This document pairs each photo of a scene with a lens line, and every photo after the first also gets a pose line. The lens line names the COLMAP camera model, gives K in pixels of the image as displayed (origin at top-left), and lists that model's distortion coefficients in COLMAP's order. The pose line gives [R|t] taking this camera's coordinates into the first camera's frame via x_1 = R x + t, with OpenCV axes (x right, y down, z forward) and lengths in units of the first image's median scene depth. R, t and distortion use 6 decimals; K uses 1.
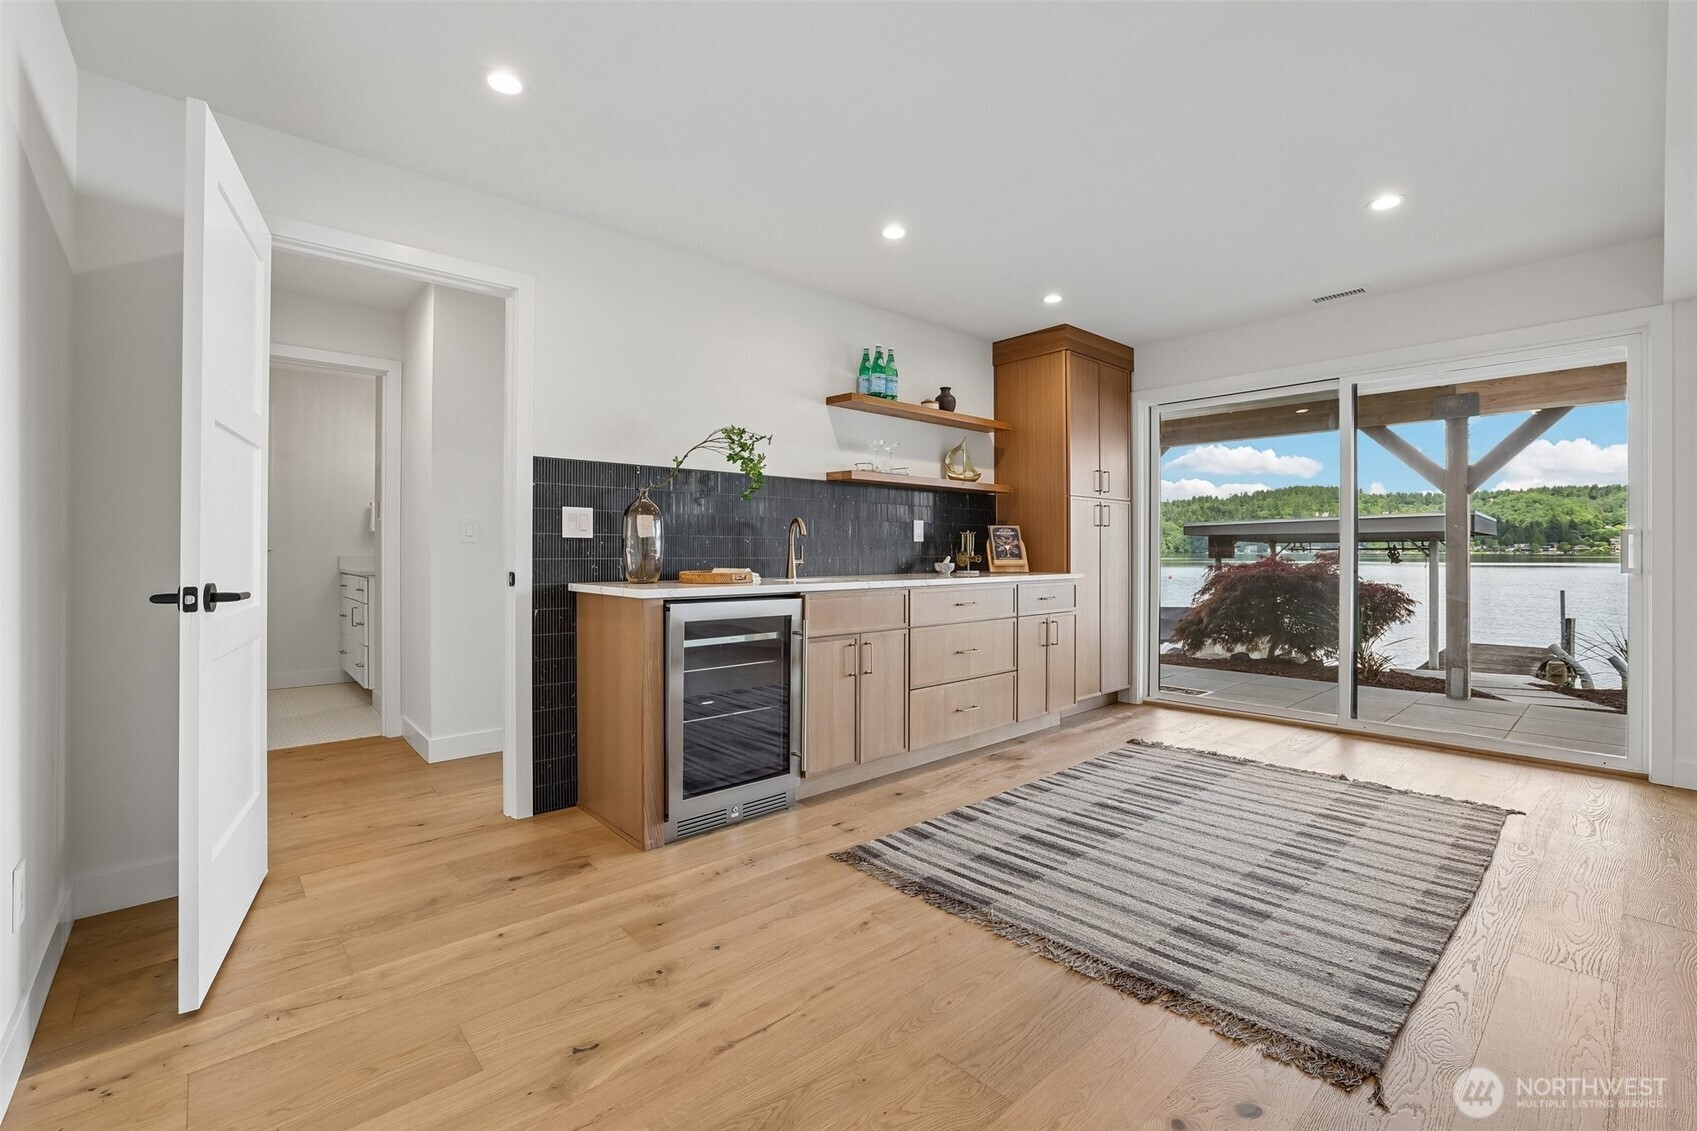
lens RADIAL K [[733.7, 0, 851.1], [0, 733.7, 550.4], [0, 0, 1]] dist [-0.024454, 0.000475]
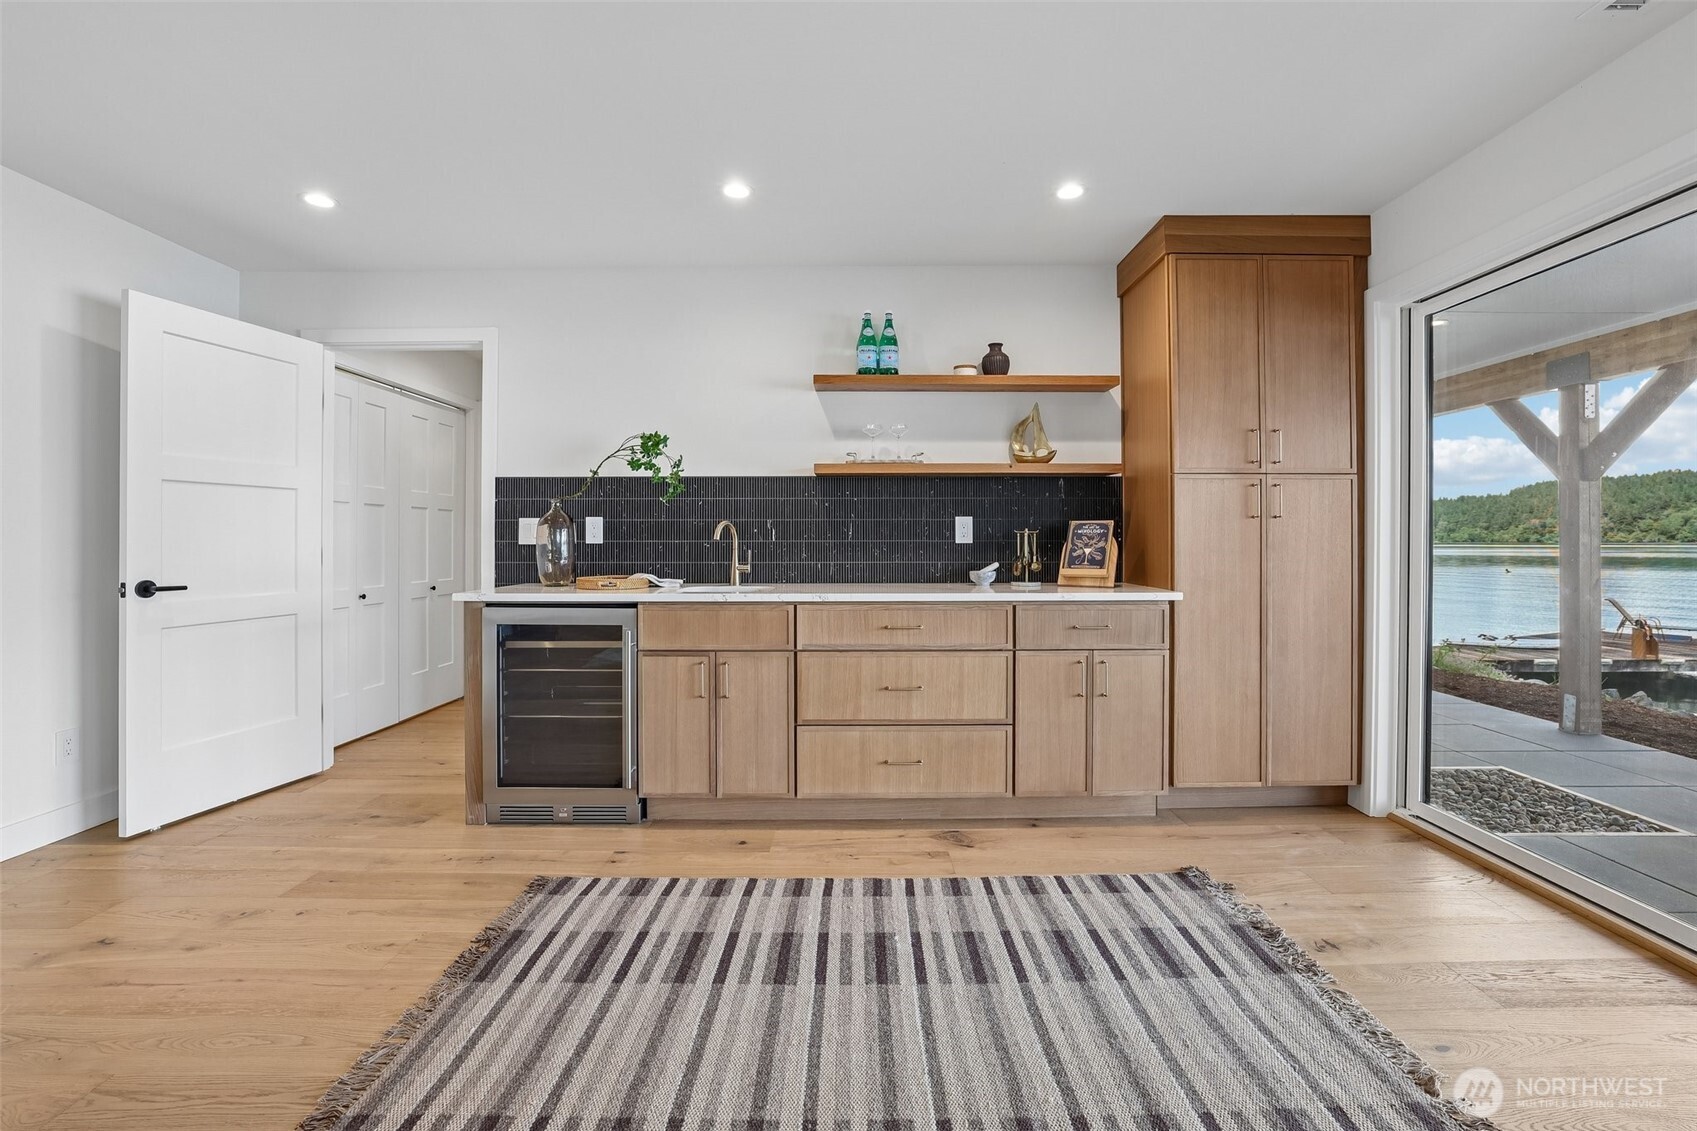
lens RADIAL K [[736.9, 0, 862.6], [0, 736.9, 540.0], [0, 0, 1]] dist [-0.057954, 0.025560]
pose [[0.746766, -0.001091, -0.665086, 0.692196], [0.002043, 0.999998, 0.000653, -0.020805], [0.665084, -0.001846, 0.746766, 0.427141]]
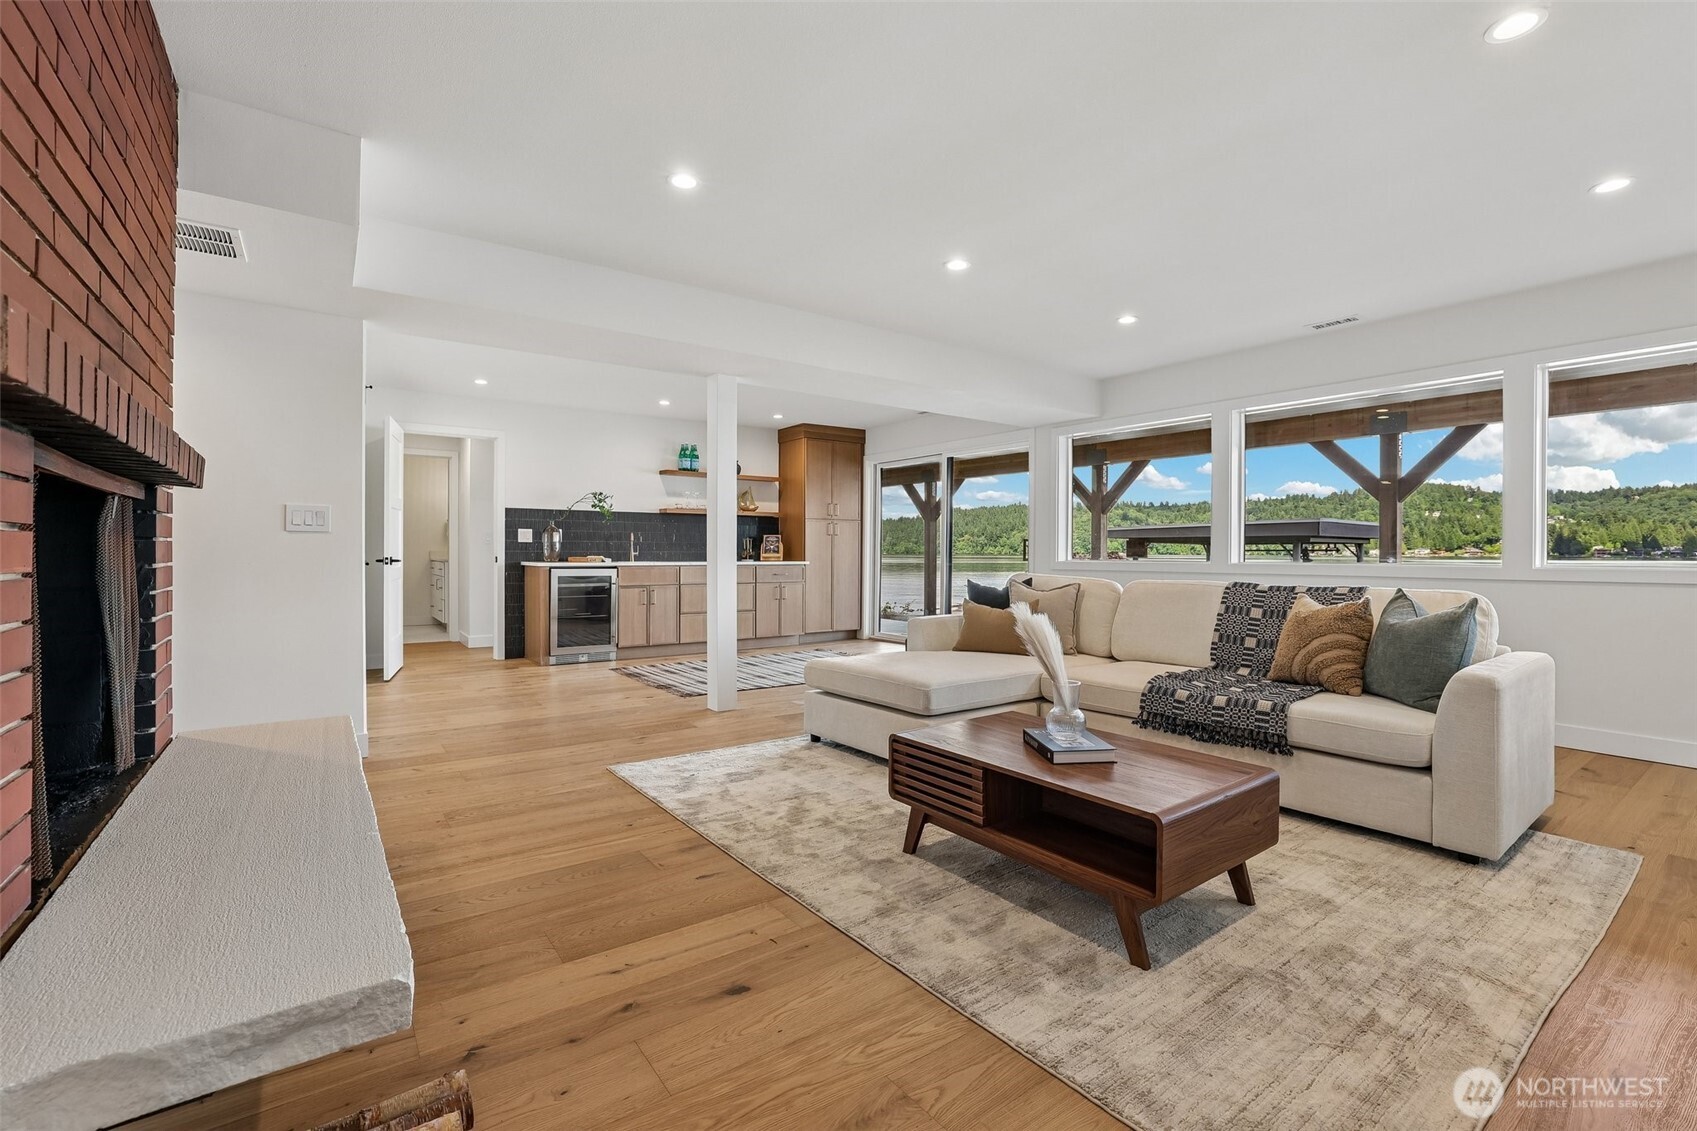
lens RADIAL K [[743.9, 0, 849.6], [0, 743.9, 552.7], [0, 0, 1]] dist [-0.047869, 0.020622]
pose [[0.995010, 0.003931, -0.099702, 0.778371], [-0.003663, 0.999989, 0.002871, 0.005309], [0.099712, -0.002491, 0.995013, -1.078288]]
